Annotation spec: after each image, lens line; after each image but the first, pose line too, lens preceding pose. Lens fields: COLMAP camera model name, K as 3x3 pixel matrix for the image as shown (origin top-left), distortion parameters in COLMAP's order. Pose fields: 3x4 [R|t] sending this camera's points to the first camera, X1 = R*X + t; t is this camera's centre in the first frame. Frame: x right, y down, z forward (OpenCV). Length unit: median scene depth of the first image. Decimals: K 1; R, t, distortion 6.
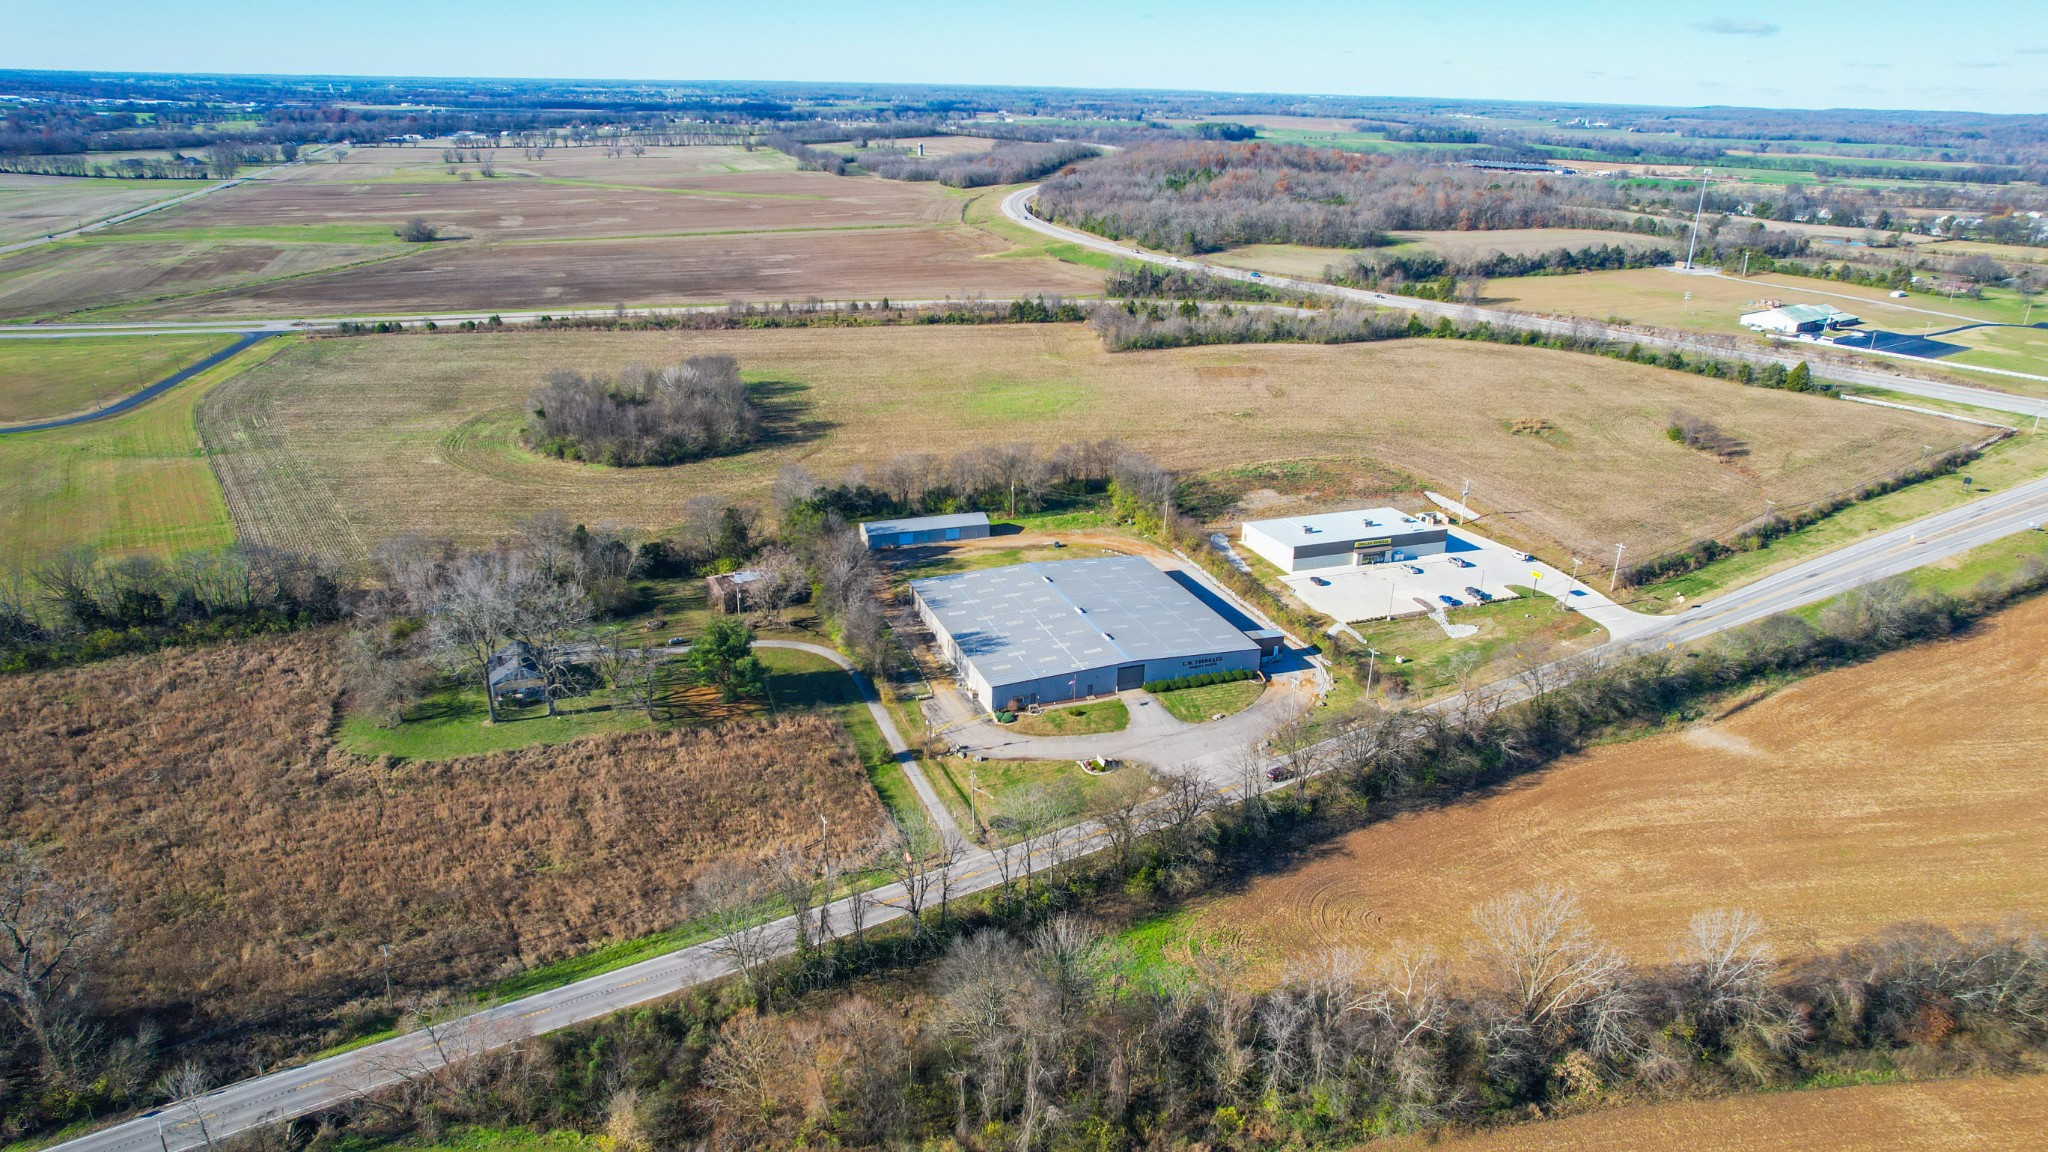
lens RADIAL K [[1312.6, 0, 1028.3], [0, 1312.6, 579.2], [0, 0, 1]] dist [-0.079950, 0.074376]
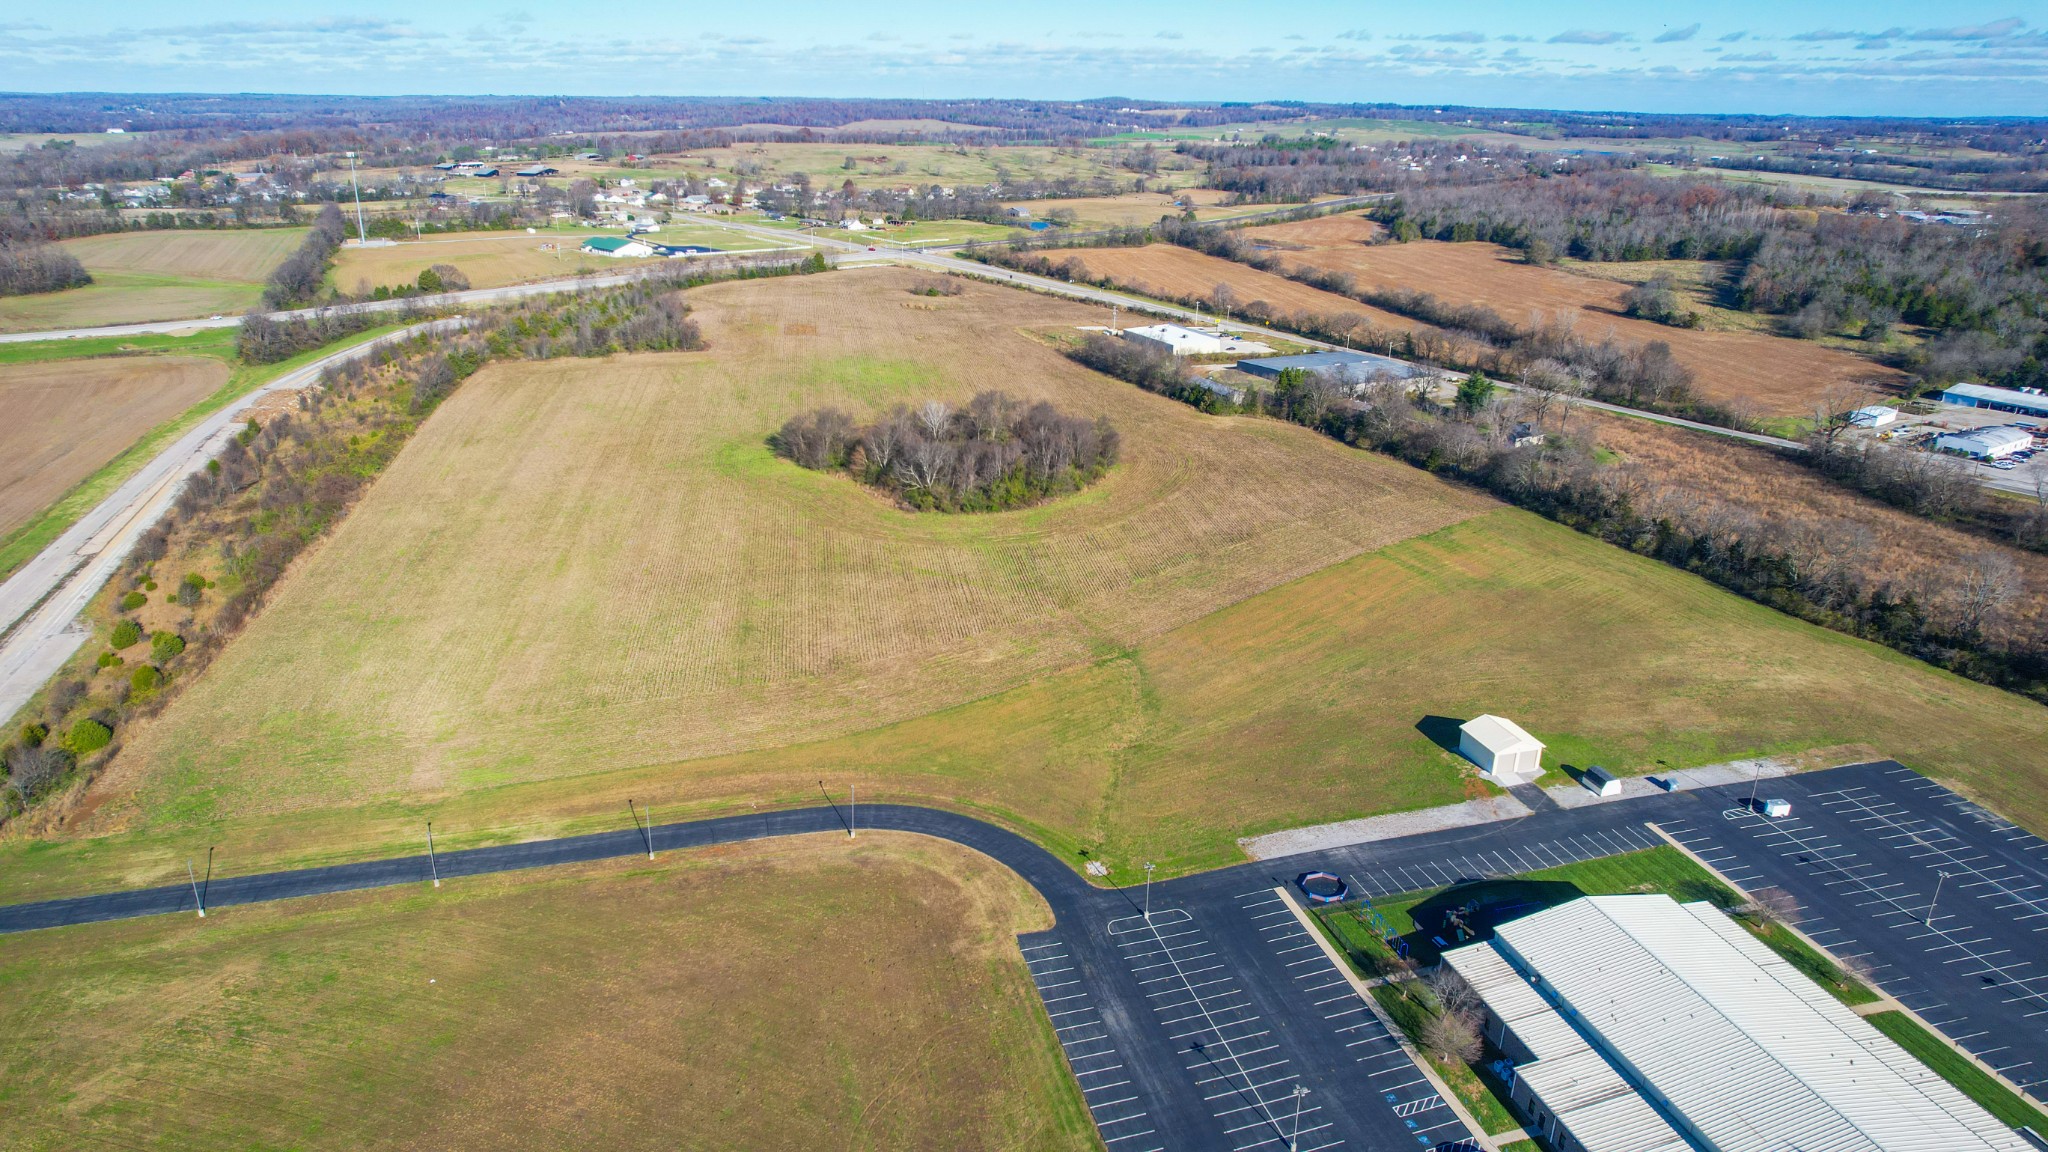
lens RADIAL K [[1312.6, 0, 1028.3], [0, 1312.6, 579.2], [0, 0, 1]] dist [-0.079950, 0.074376]
pose [[-0.098708, -0.366897, 0.925010, -1.124039], [0.343684, 0.859782, 0.377699, -0.364220], [-0.933883, 0.355193, 0.041229, 0.892161]]
